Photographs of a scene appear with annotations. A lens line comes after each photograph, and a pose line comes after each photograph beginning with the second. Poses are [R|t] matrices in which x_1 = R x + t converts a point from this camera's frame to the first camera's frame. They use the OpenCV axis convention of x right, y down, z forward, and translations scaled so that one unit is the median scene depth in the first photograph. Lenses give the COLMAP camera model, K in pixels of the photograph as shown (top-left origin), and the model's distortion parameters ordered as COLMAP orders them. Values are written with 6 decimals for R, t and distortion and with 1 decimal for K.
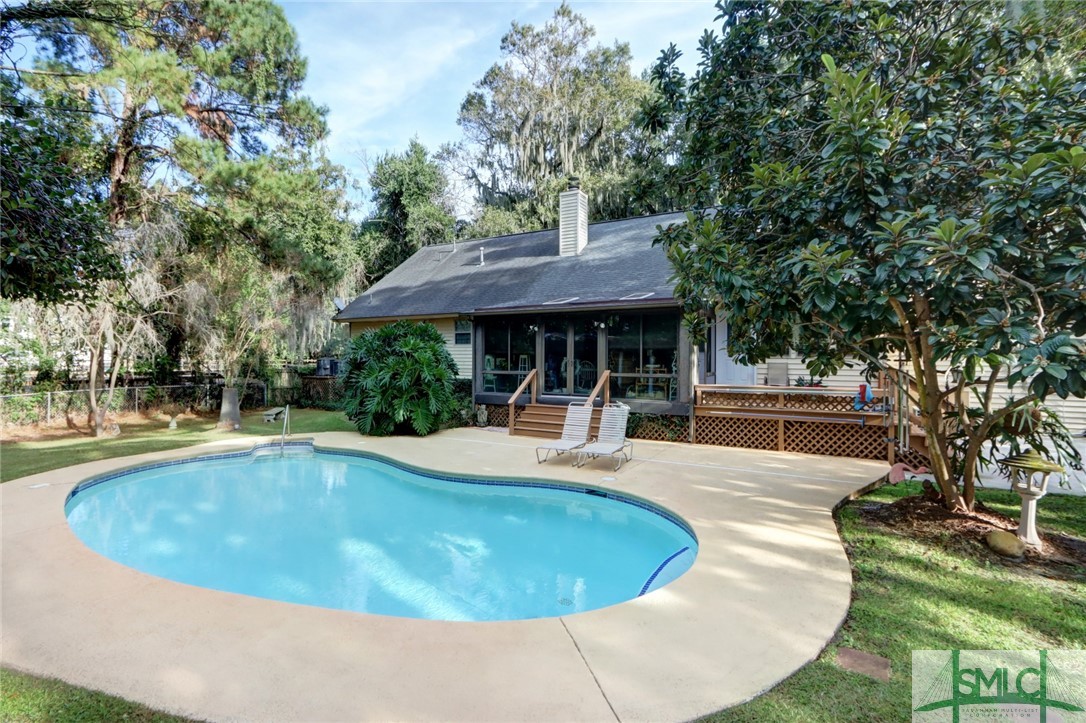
lens RADIAL K [[495.8, 0, 567.2], [0, 495.8, 359.9], [0, 0, 1]] dist [0.000135, -0.000039]
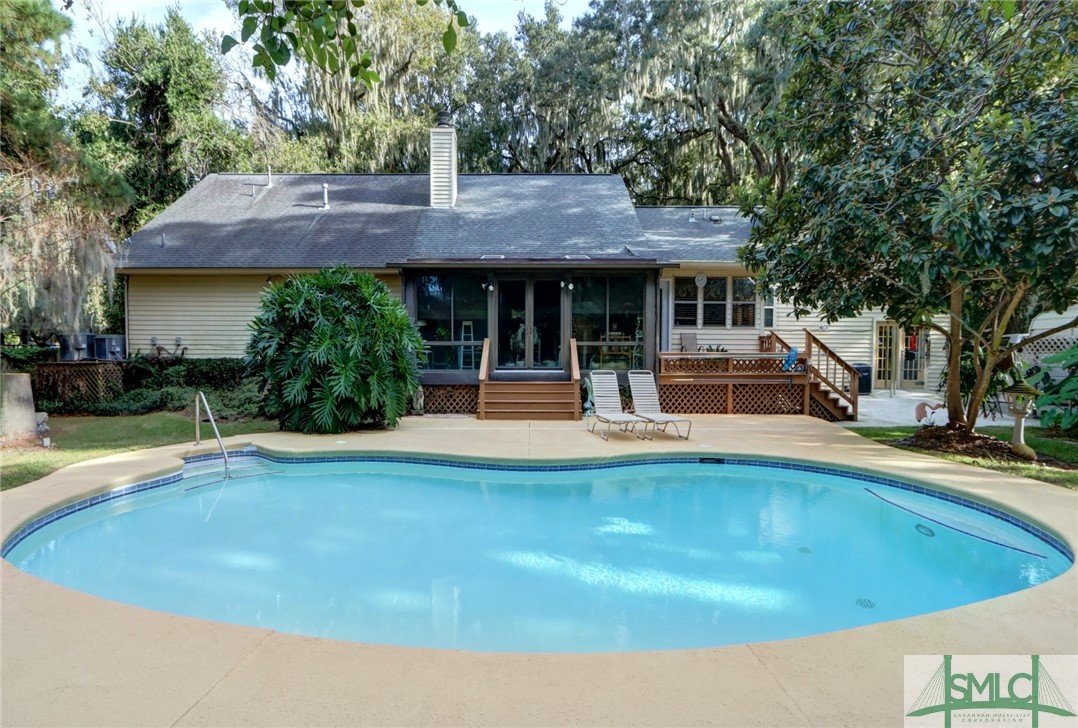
lens RADIAL K [[531.9, 0, 539.5], [0, 531.9, 374.1], [0, 0, 1]] dist [-0.000572, -0.000442]
pose [[0.874716, -0.037470, 0.483184, -0.402717], [0.016873, 0.998757, 0.046907, 0.036712], [-0.484341, -0.032878, 0.874261, 0.194403]]
